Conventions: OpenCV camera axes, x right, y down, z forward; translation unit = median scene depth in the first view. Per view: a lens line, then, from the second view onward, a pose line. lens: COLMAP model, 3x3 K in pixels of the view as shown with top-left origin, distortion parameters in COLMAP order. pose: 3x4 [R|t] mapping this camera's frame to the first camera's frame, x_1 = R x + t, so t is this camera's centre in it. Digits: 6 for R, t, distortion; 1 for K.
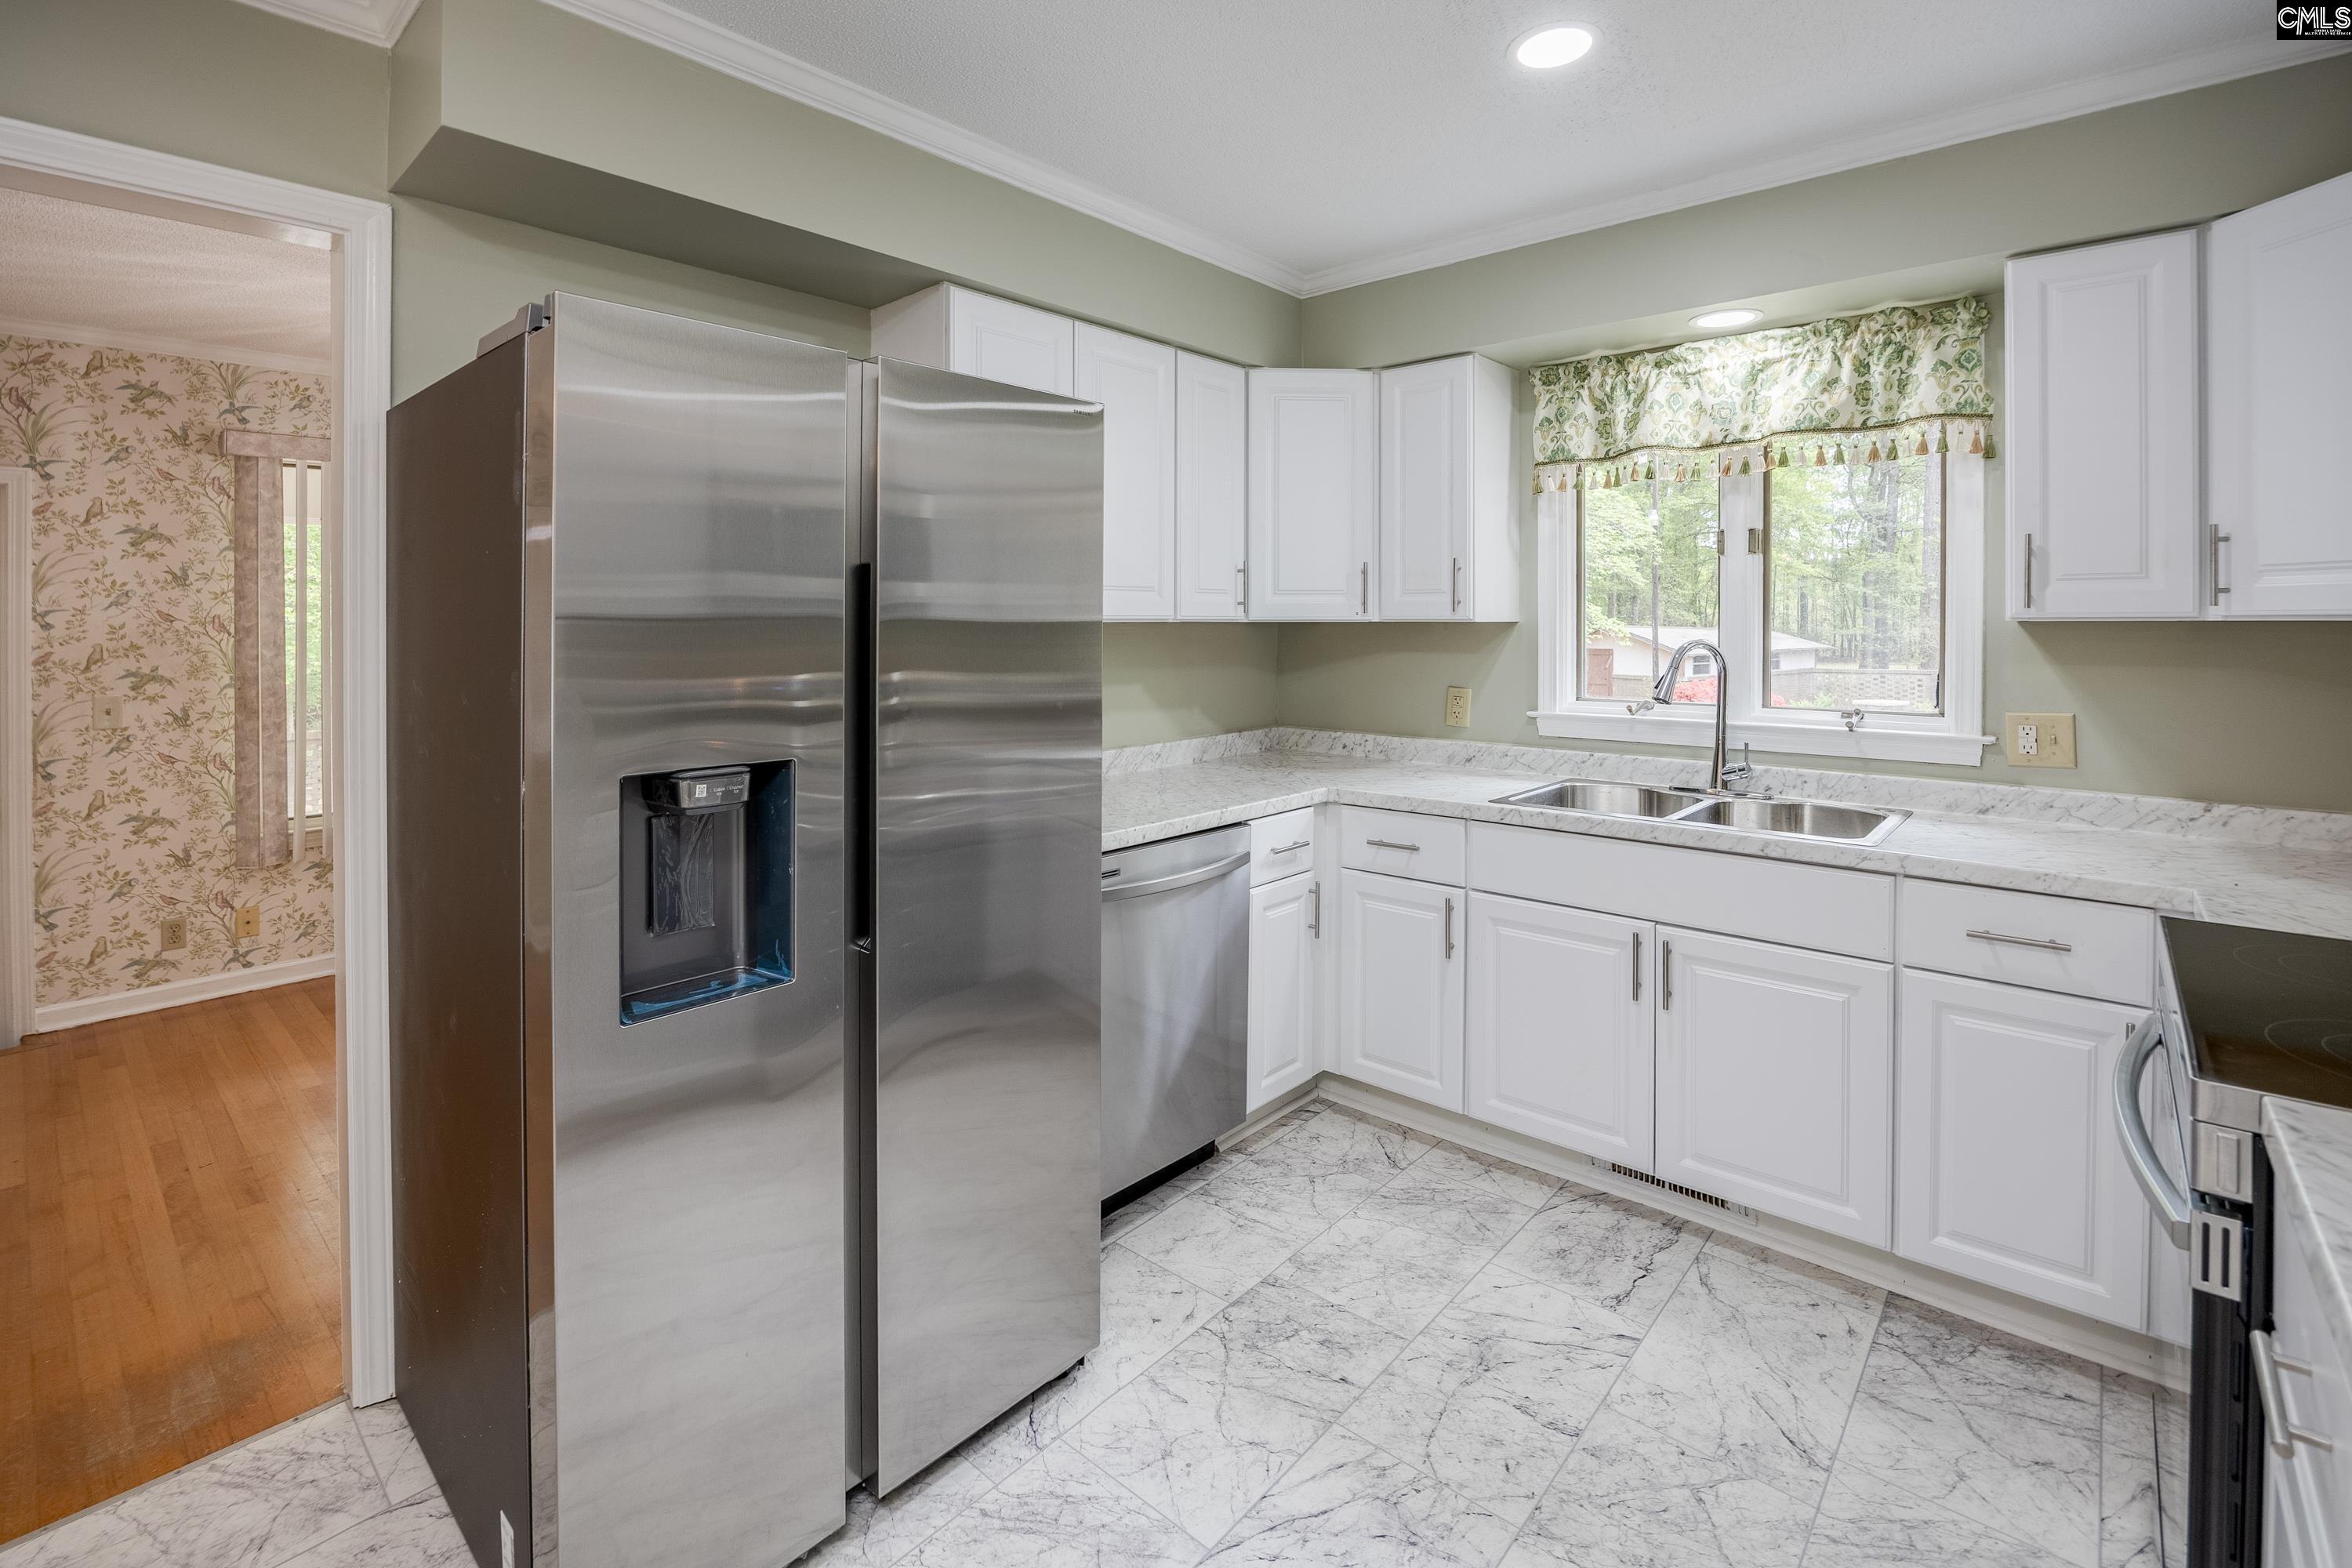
lens RADIAL K [[1067.2, 0, 1149.5], [0, 1067.2, 625.1], [0, 0, 1]] dist [-0.014810, 0.003491]
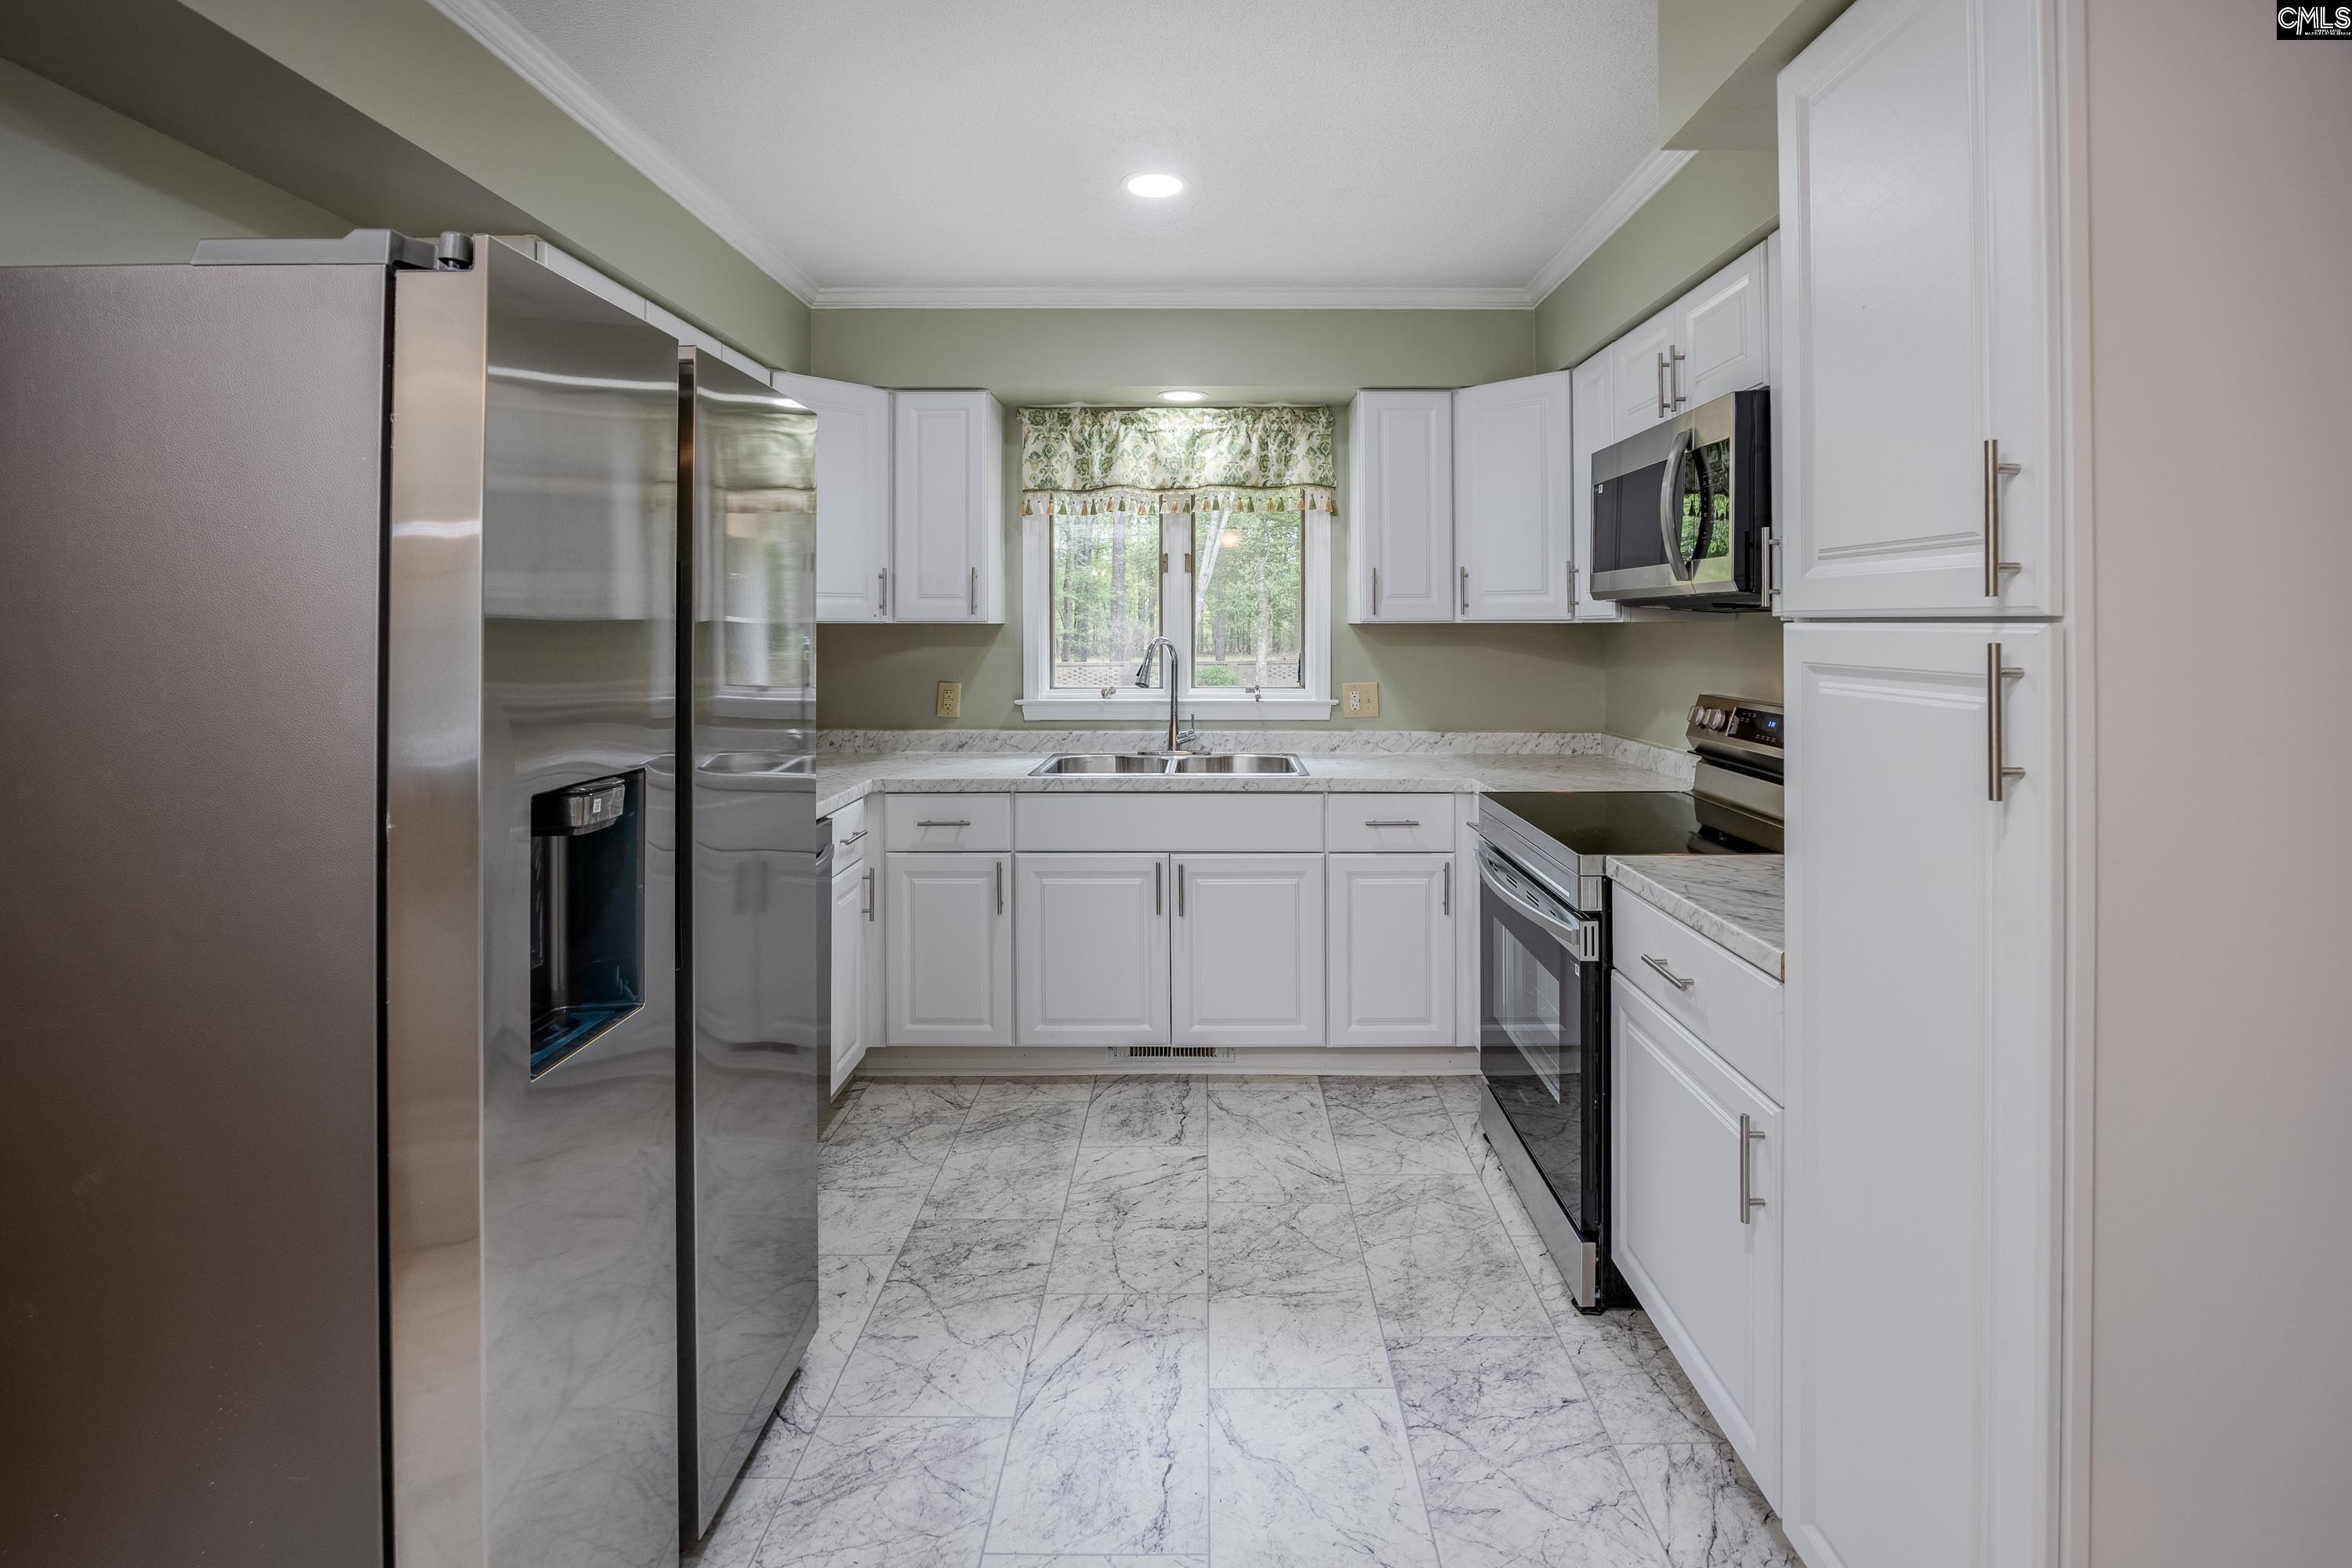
lens RADIAL K [[1071.7, 0, 1178.7], [0, 1071.7, 618.5], [0, 0, 1]] dist [-0.002360, -0.000115]
pose [[0.757768, 0.004583, 0.652507, -0.356154], [0.001157, 0.999964, -0.008367, 0.001762], [-0.652522, 0.007095, 0.757736, -0.012650]]
